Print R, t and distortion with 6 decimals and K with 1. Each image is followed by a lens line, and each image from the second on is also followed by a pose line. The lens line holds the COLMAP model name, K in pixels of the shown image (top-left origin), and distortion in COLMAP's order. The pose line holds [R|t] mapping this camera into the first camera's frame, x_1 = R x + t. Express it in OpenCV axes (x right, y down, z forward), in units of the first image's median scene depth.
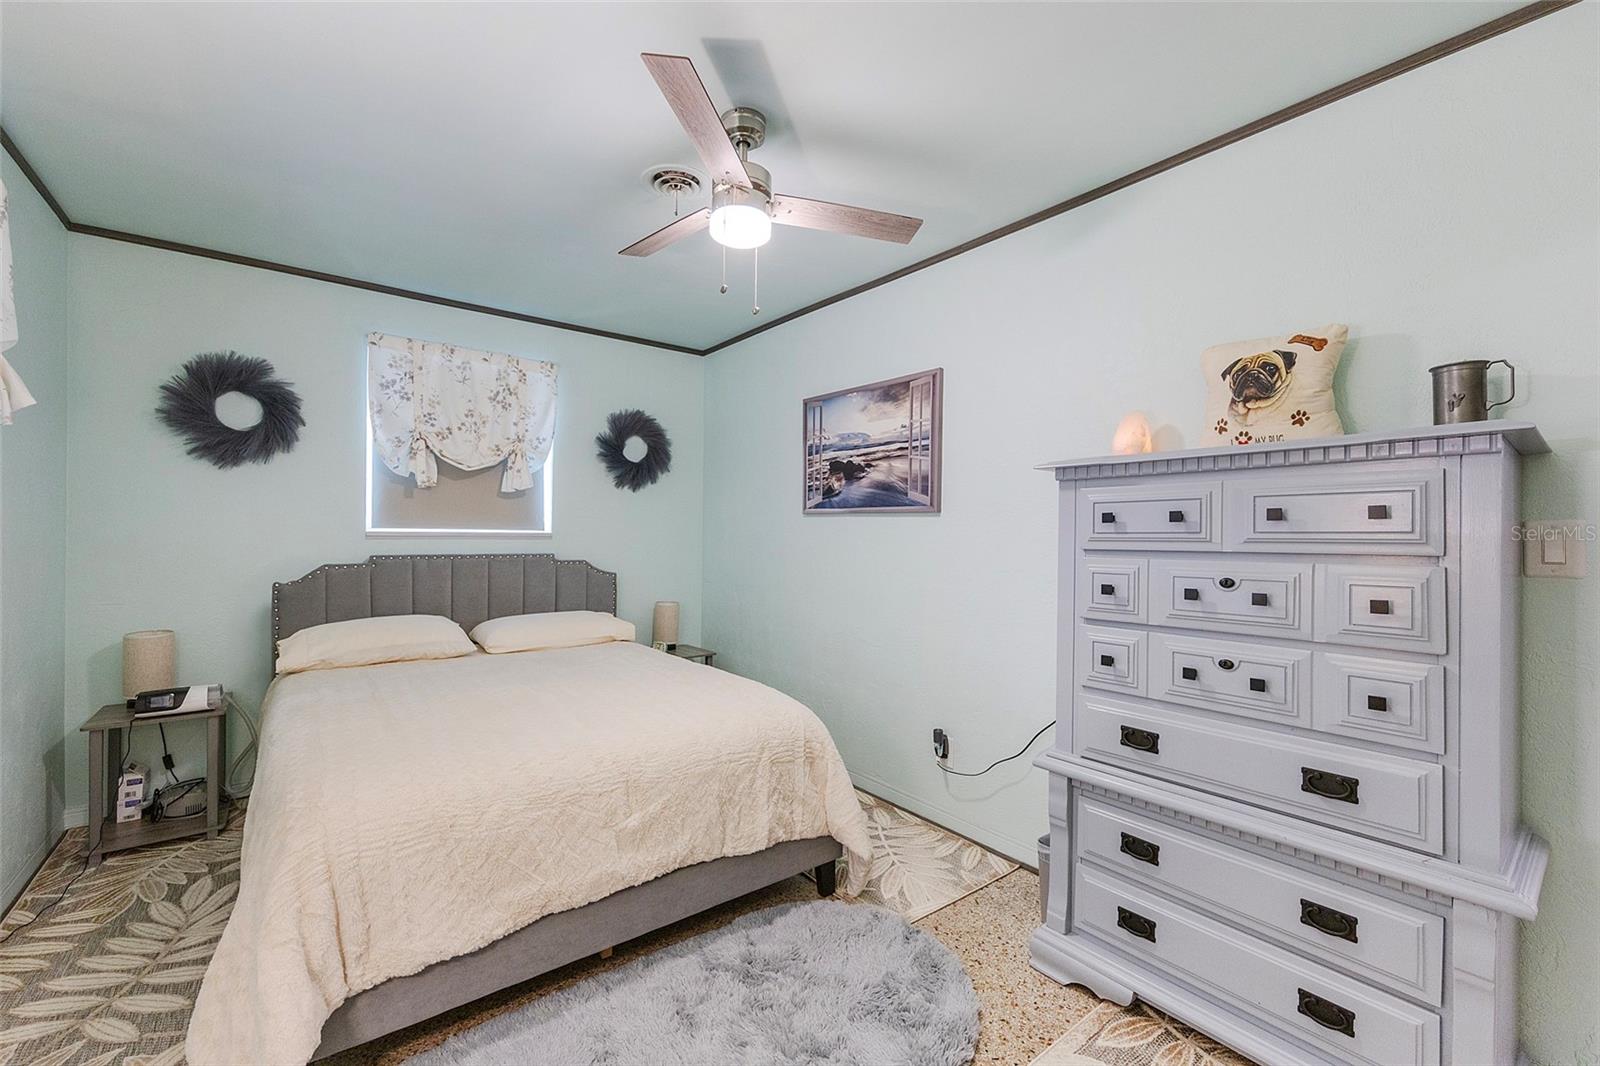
lens RADIAL K [[656.0, 0, 791.0], [0, 656.0, 549.8], [0, 0, 1]] dist [0.000787, -0.000081]
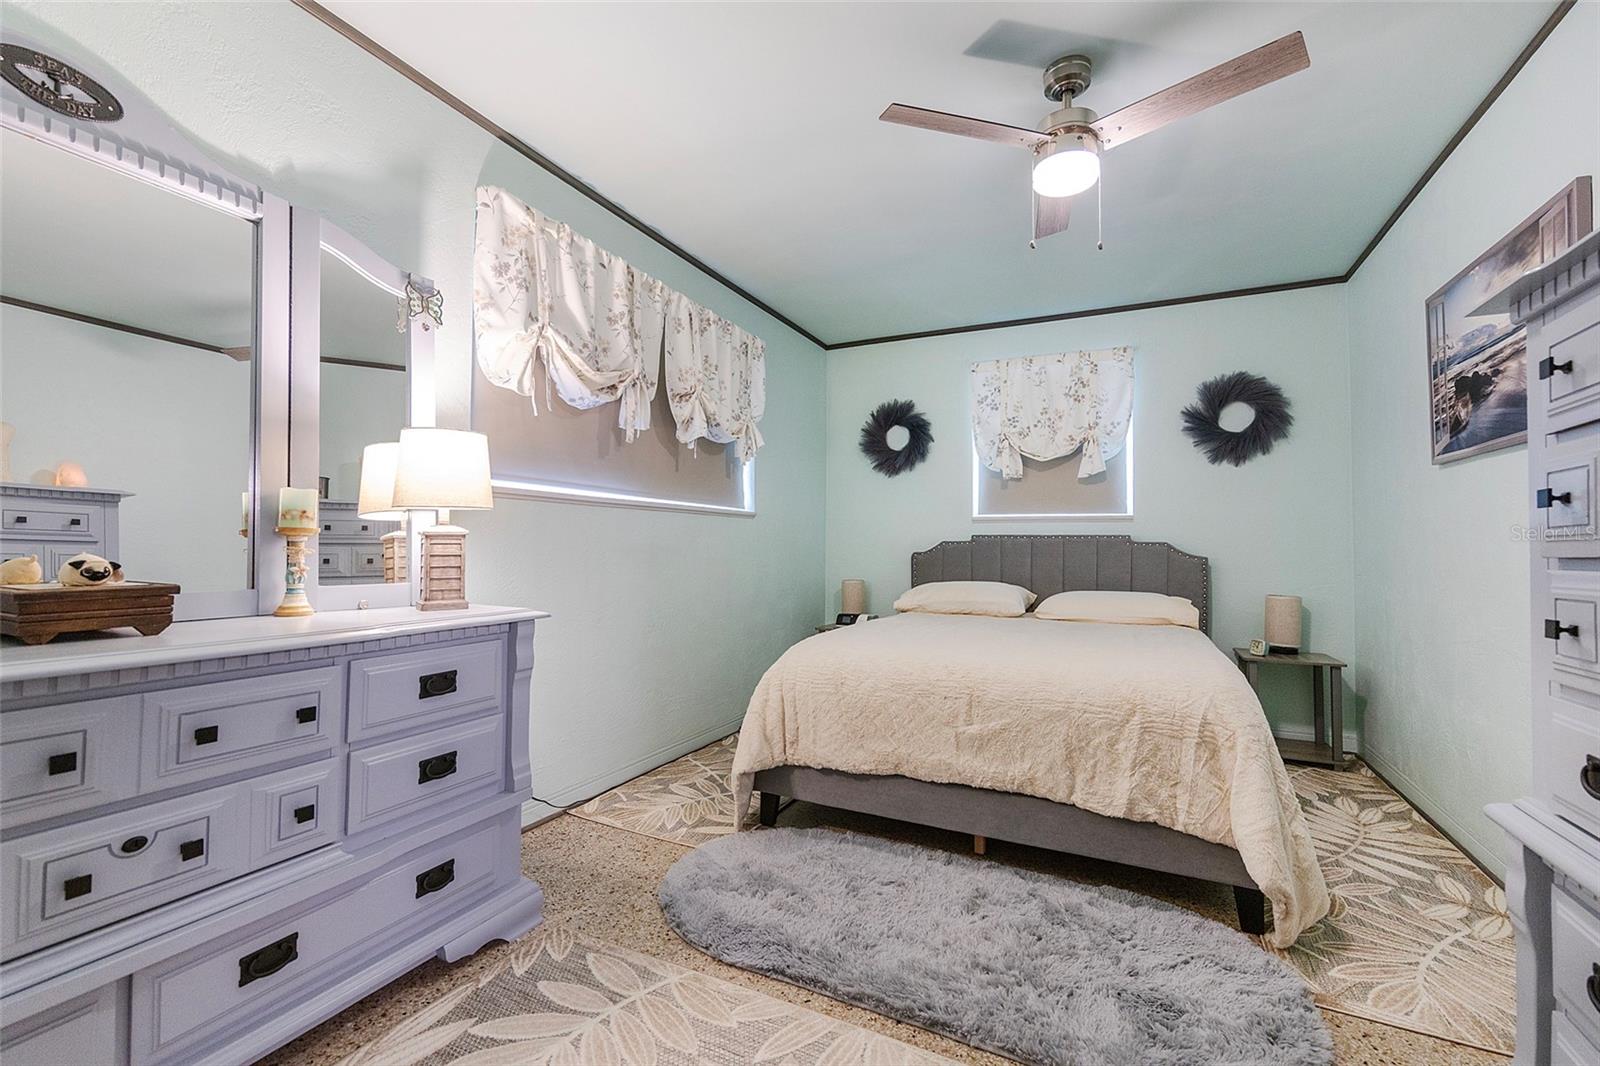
lens RADIAL K [[678.1, 0, 802.2], [0, 678.1, 549.8], [0, 0, 1]] dist [-0.000235, 0.000348]
pose [[0.447703, -0.007274, -0.894153, 0.396761], [-0.025534, 0.999455, -0.020916, 0.073250], [0.893818, 0.032195, 0.447273, 0.105036]]
